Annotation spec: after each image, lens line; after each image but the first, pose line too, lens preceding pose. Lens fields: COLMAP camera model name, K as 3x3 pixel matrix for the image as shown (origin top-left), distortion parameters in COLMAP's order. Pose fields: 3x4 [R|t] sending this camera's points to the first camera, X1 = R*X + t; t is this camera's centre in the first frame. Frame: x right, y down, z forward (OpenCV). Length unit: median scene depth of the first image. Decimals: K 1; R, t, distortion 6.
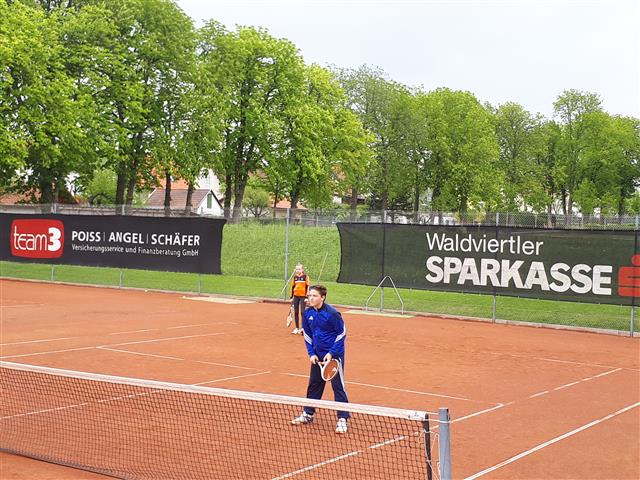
lens RADIAL K [[889.3, 0, 320.0], [0, 889.3, 240.0], [0, 0, 1]] dist [0.290576, -1.215424]
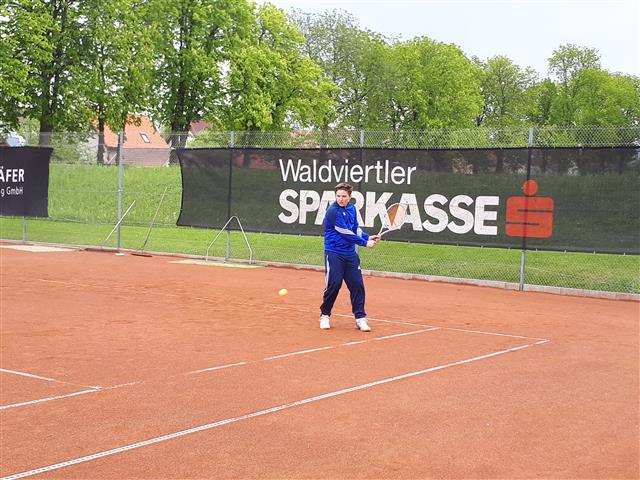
lens RADIAL K [[889.3, 0, 320.0], [0, 889.3, 240.0], [0, 0, 1]] dist [0.290576, -1.215424]
pose [[0.999861, 0.004110, -0.016159, 0.143693], [-0.003604, 0.999507, 0.031187, 0.032396], [0.016280, -0.031125, 0.999383, 0.195386]]
